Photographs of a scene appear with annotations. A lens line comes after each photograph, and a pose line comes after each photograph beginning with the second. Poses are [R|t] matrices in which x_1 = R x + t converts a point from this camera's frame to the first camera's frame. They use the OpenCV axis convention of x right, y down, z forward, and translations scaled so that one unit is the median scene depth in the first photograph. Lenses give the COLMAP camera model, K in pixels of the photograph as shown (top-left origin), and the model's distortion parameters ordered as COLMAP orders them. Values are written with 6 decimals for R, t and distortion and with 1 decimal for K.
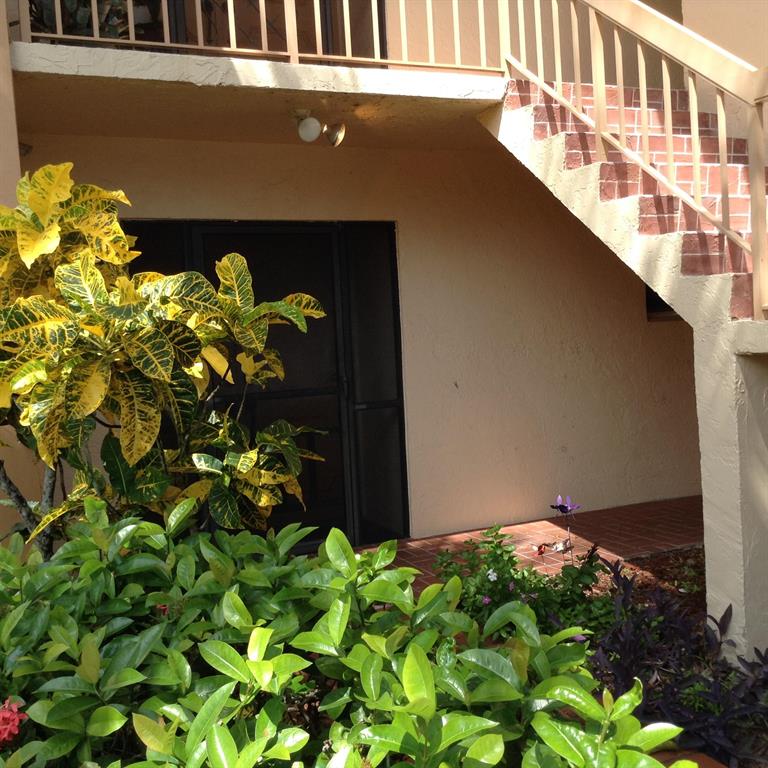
lens RADIAL K [[954.6, 0, 384.6], [0, 954.6, 441.8], [0, 0, 1]] dist [0.119002, -0.215497]
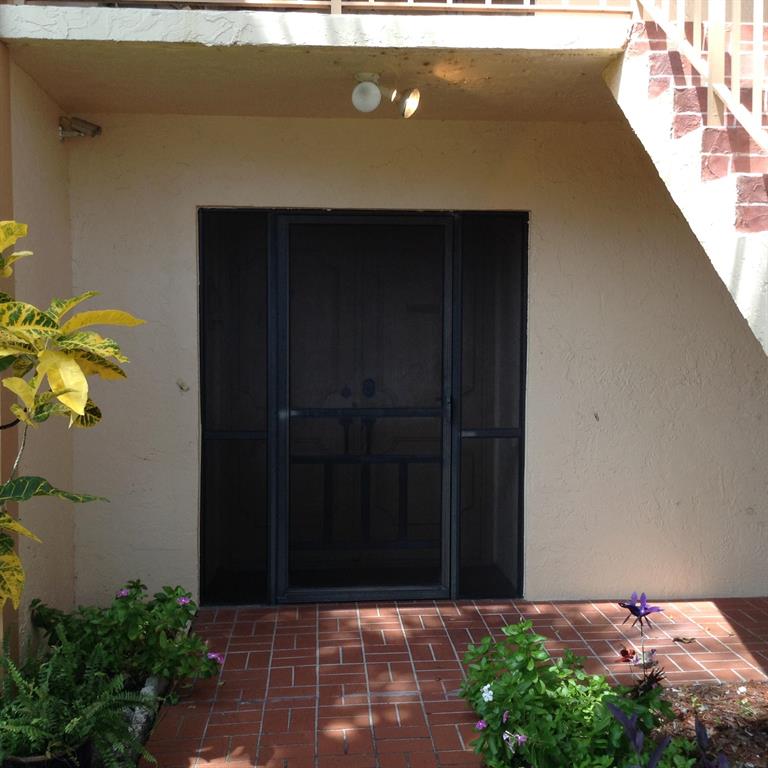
lens RADIAL K [[954.6, 0, 384.6], [0, 954.6, 441.8], [0, 0, 1]] dist [0.119002, -0.215497]
pose [[0.930312, 0.094267, -0.354447, 0.245792], [-0.091572, 0.995499, 0.024410, -0.052801], [0.355153, 0.009748, 0.934757, 0.237152]]
